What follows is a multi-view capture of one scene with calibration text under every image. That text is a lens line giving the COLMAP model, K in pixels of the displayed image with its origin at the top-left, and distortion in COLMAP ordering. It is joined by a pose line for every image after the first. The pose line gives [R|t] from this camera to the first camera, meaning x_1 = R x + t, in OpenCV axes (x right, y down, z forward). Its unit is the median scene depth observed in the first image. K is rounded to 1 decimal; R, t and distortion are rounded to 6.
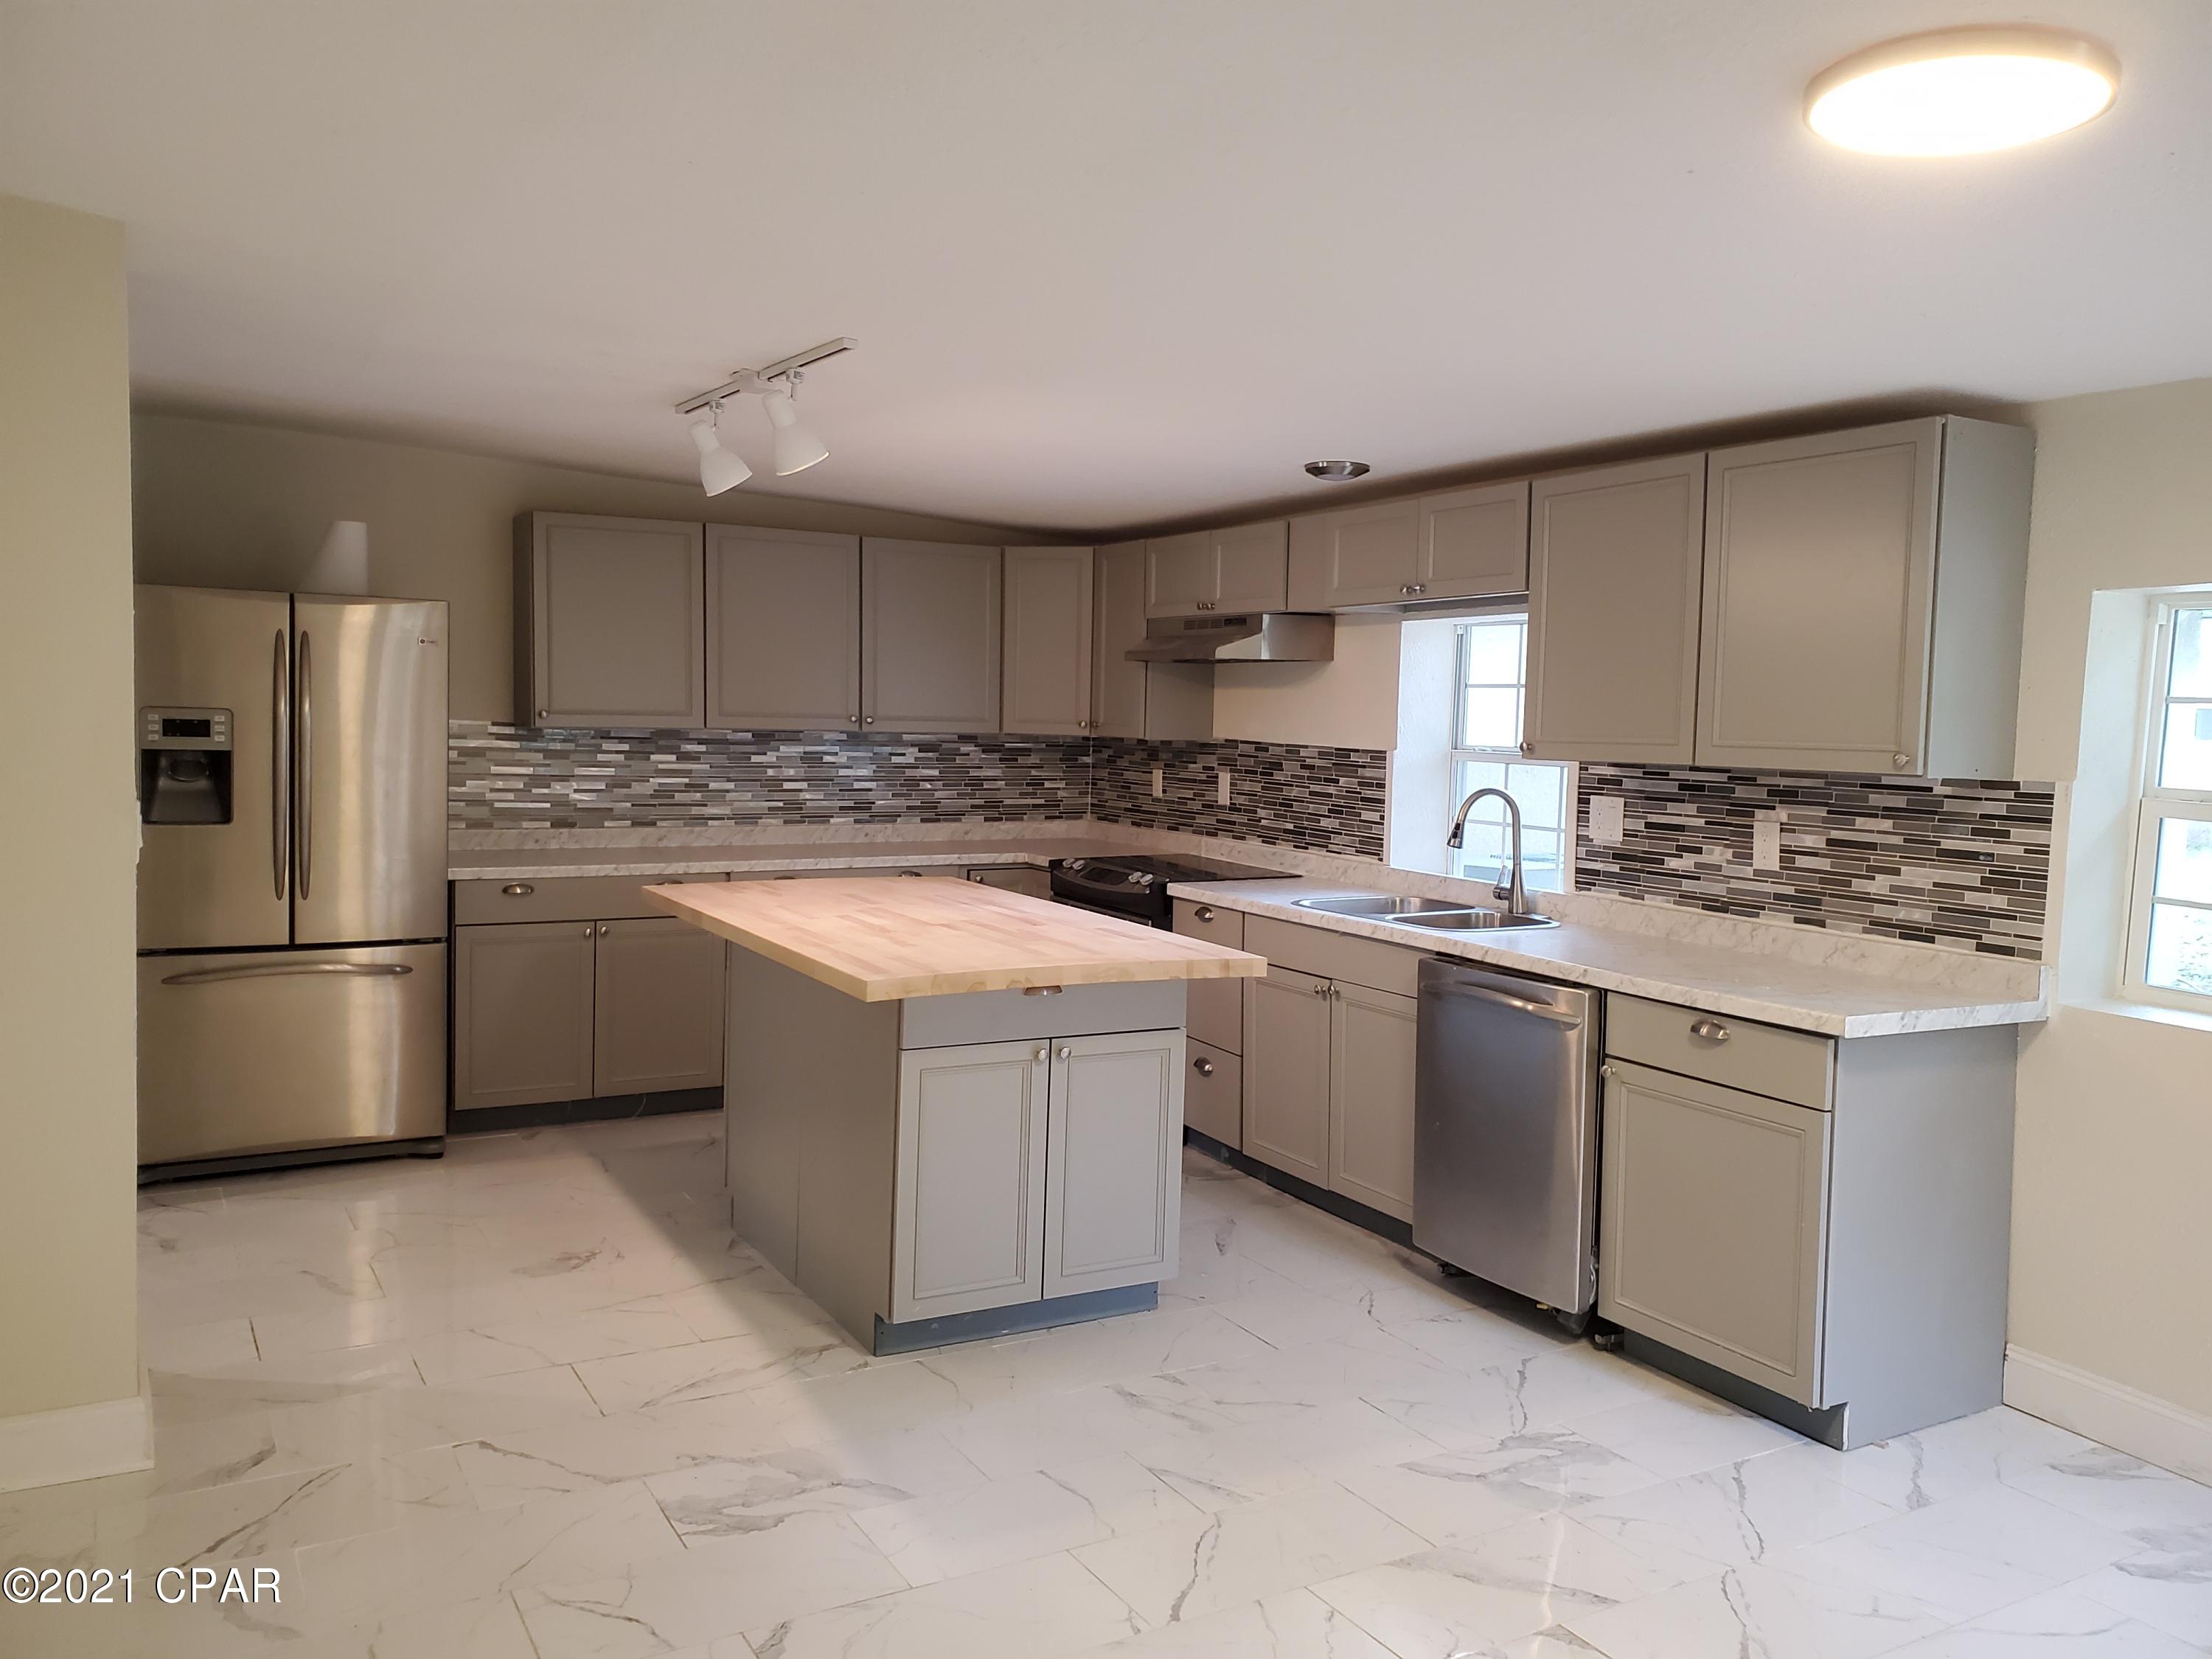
lens RADIAL K [[1692.5, 0, 1093.6], [0, 1692.5, 835.5], [0, 0, 1]] dist [0.040384, -0.004022]
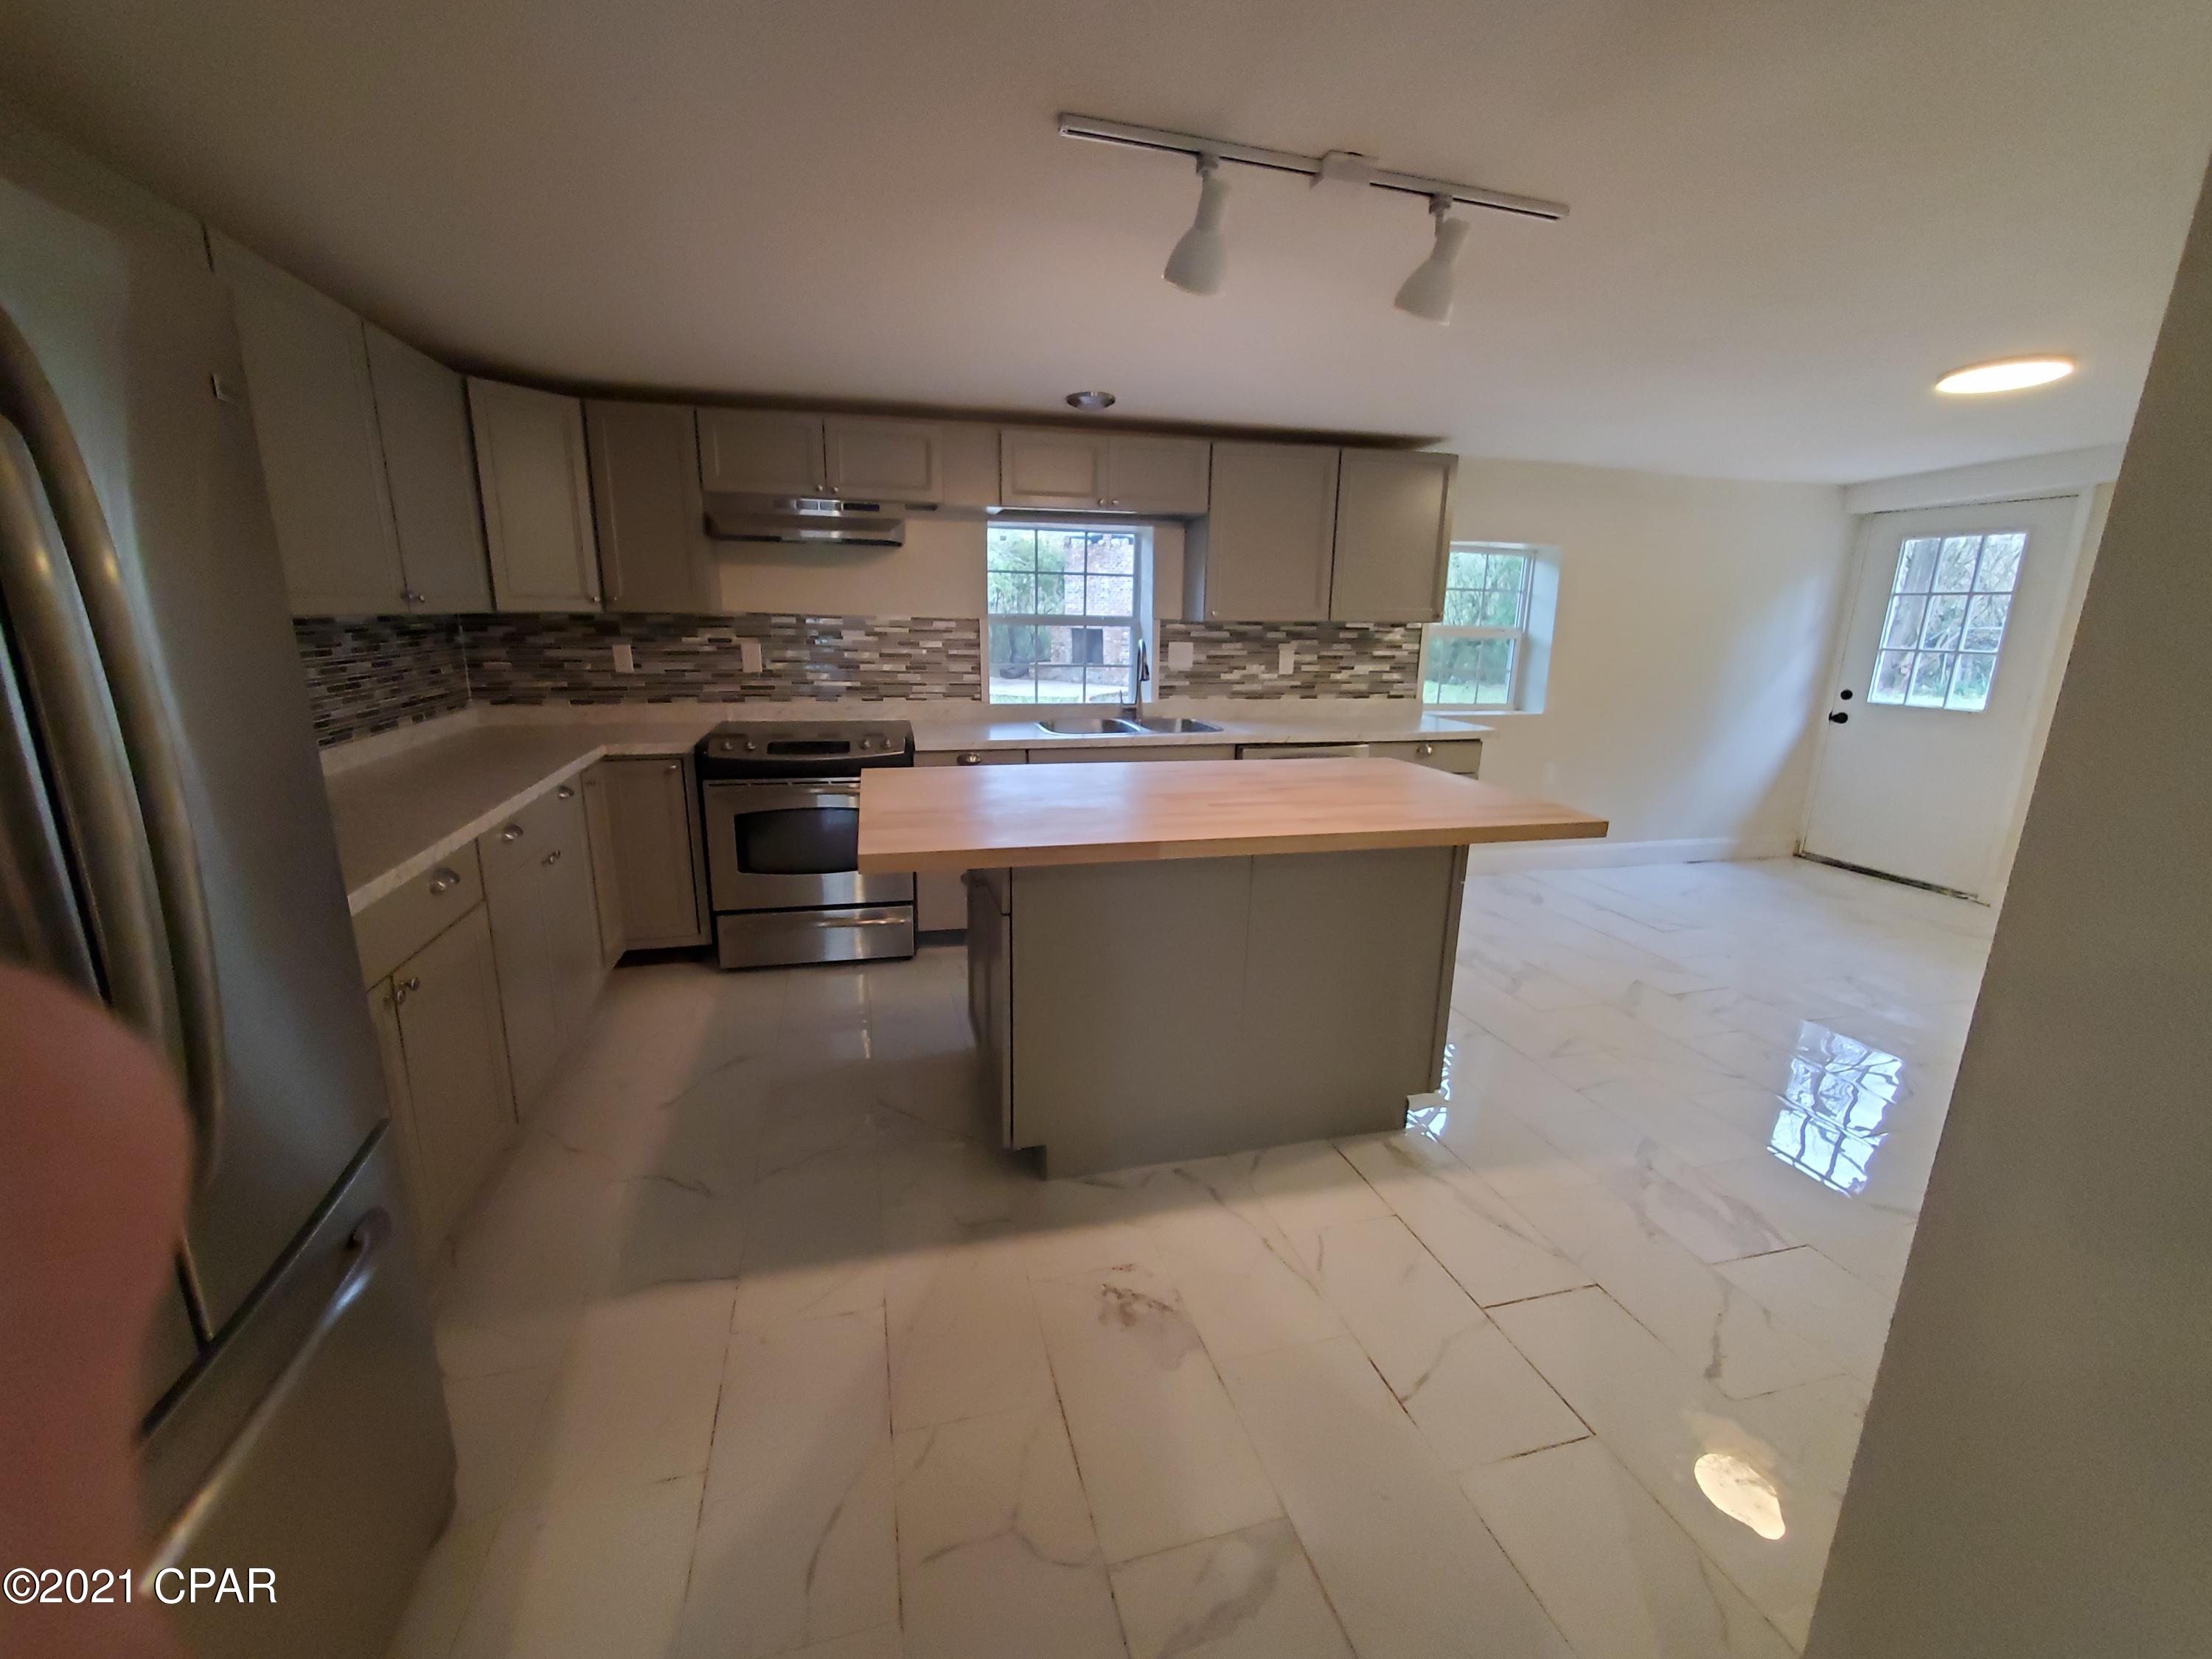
lens RADIAL K [[875.1, 0, 1085.9], [0, 875.1, 812.3], [0, 0, 1]] dist [-0.000953, 0.000114]
pose [[0.263850, -0.232563, 0.936108, -0.624495], [0.063674, 0.972581, 0.223677, -0.062743], [-0.962460, 0.000589, 0.271424, 0.897846]]
